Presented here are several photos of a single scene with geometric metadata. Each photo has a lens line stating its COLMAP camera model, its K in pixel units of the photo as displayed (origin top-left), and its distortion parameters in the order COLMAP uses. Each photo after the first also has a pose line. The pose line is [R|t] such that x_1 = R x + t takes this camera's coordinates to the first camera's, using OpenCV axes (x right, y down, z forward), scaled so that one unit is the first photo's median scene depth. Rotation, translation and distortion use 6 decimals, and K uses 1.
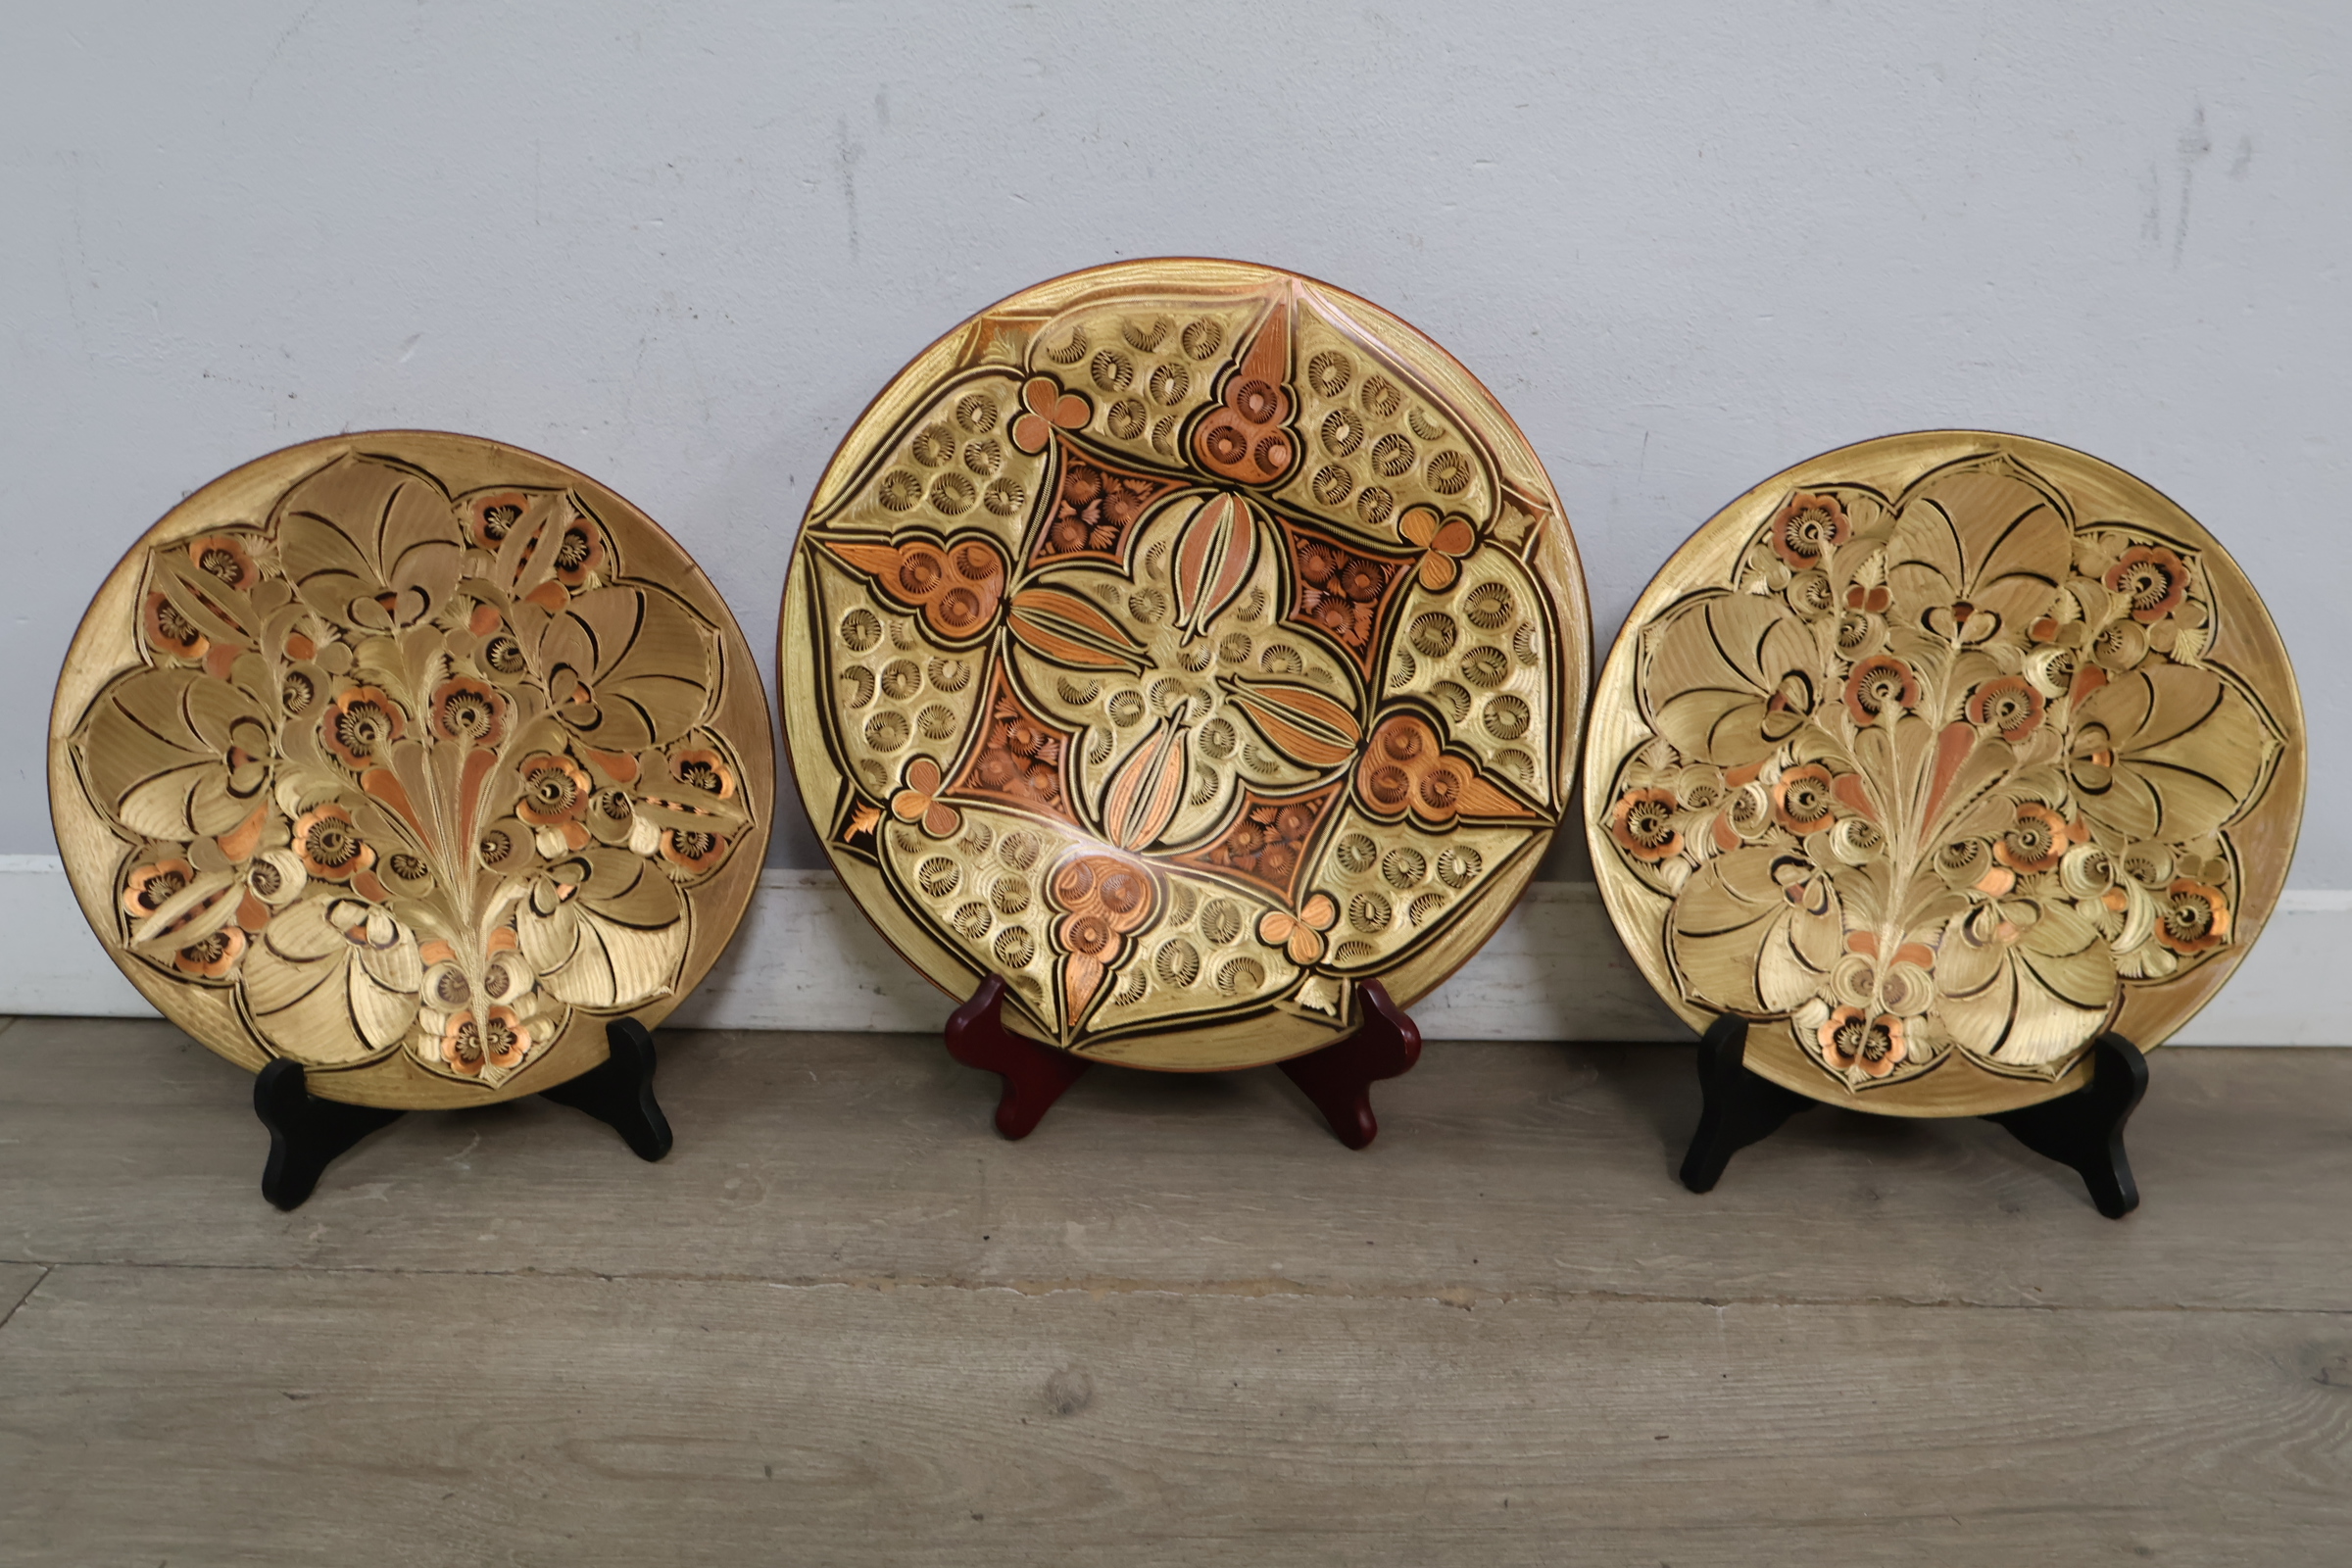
lens RADIAL K [[2253.1, 0, 1180.2], [0, 2253.1, 792.0], [0, 0, 1]] dist [0.015119, 0.000000]
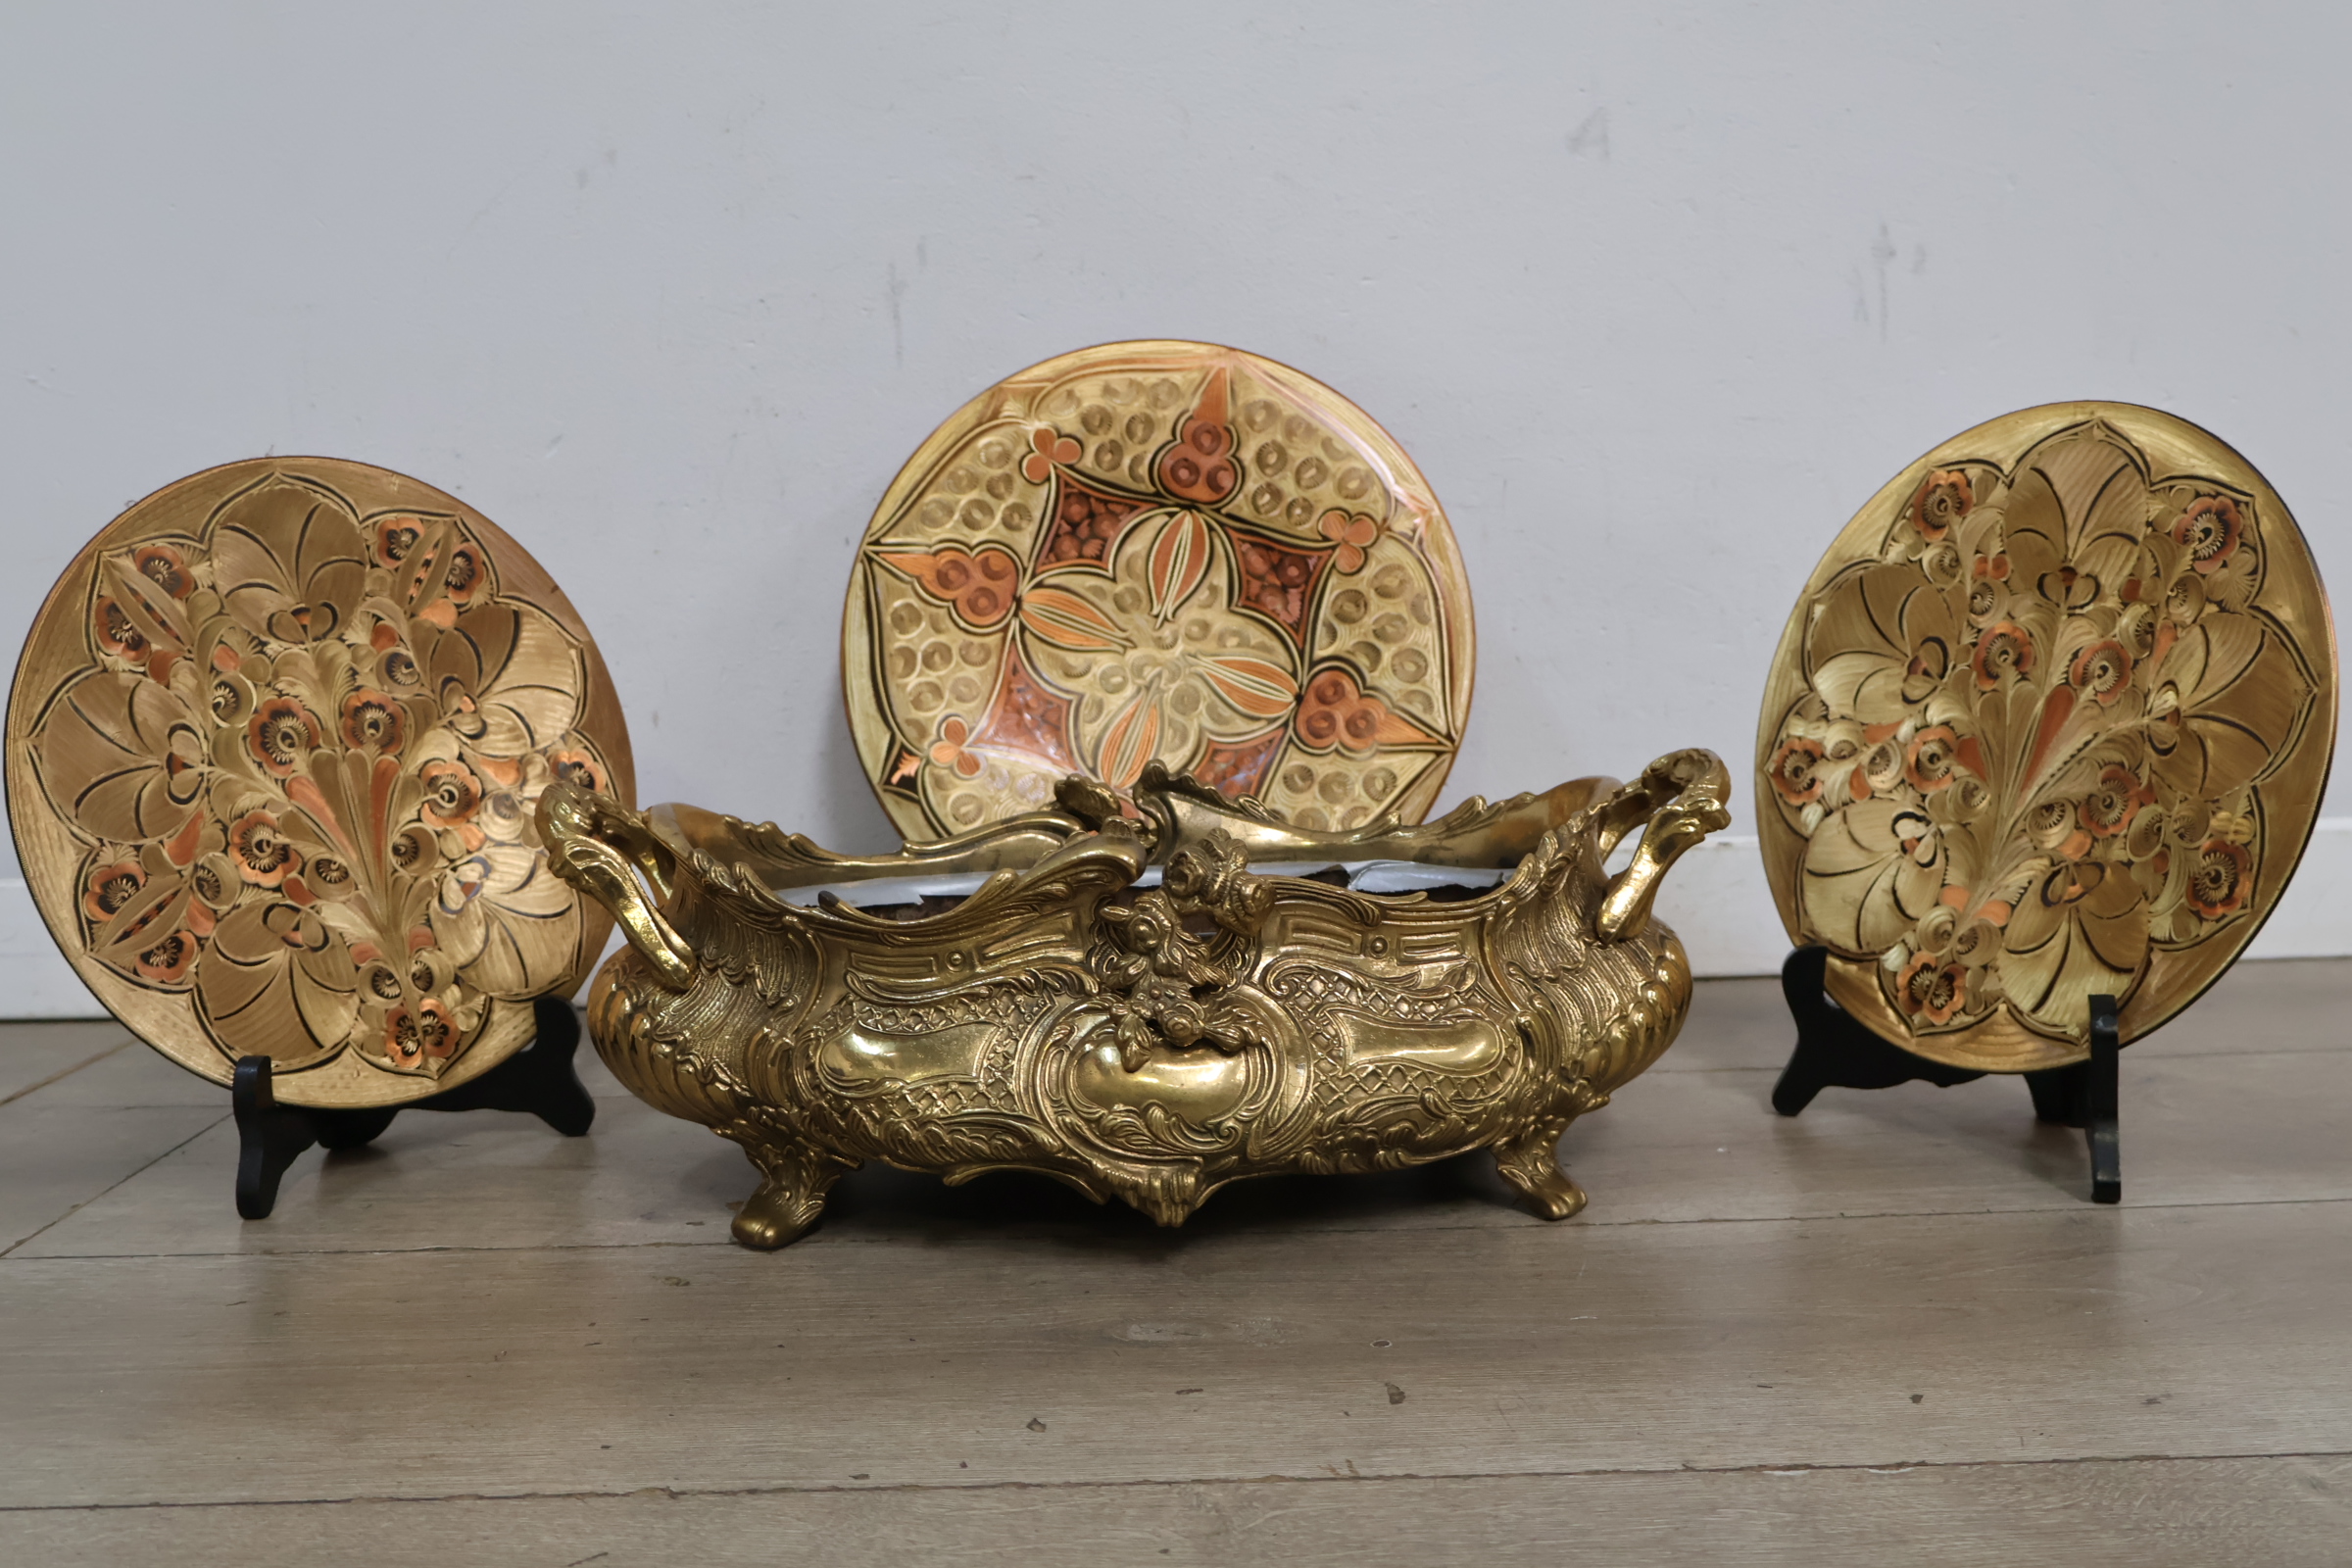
lens RADIAL K [[2253.1, 0, 1178.7], [0, 2253.1, 798.3], [0, 0, 1]] dist [0.015119, 0.000000]
pose [[0.999245, -0.025598, 0.029230, -0.026400], [0.032530, 0.962563, -0.269099, 0.380362], [-0.021248, 0.269847, 0.962669, -0.216429]]
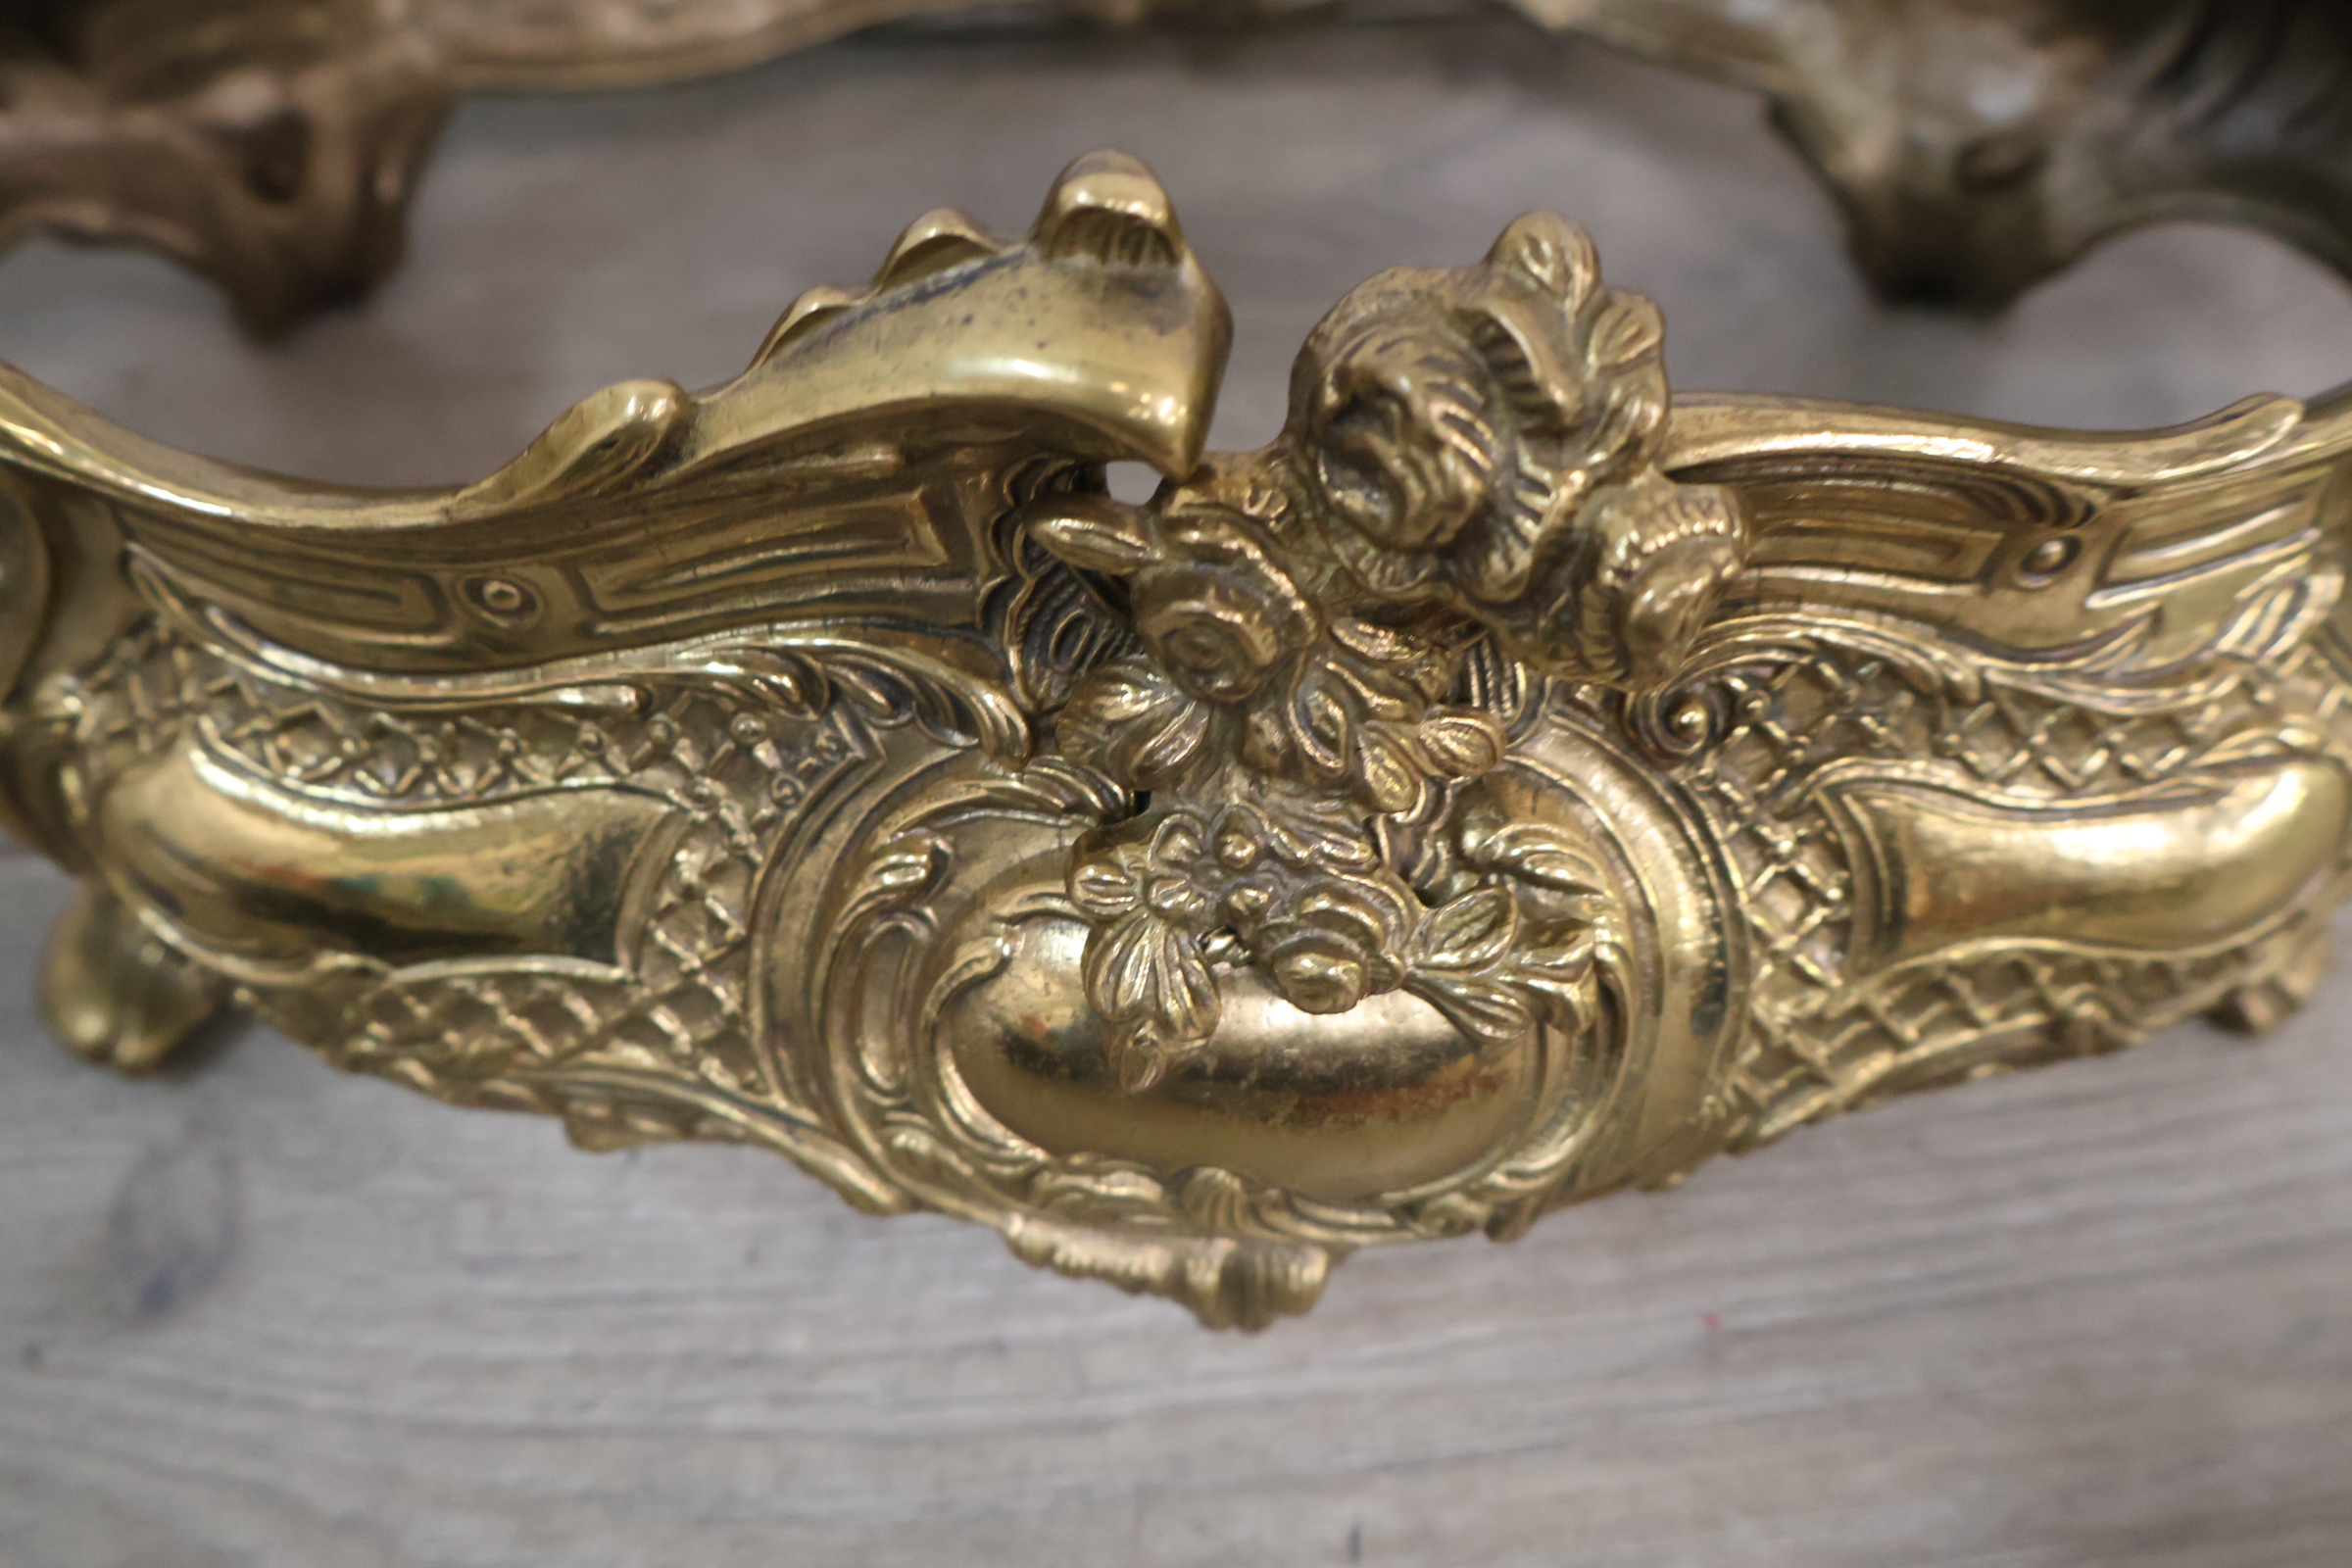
lens RADIAL K [[2253.1, 0, 1161.3], [0, 2253.1, 815.3], [0, 0, 1]] dist [0.015119, 0.000000]
pose [[0.999762, -0.001616, 0.021764, -0.024832], [-0.009687, 0.860762, 0.508916, 0.096055], [-0.019556, -0.509005, 0.860541, 0.440314]]
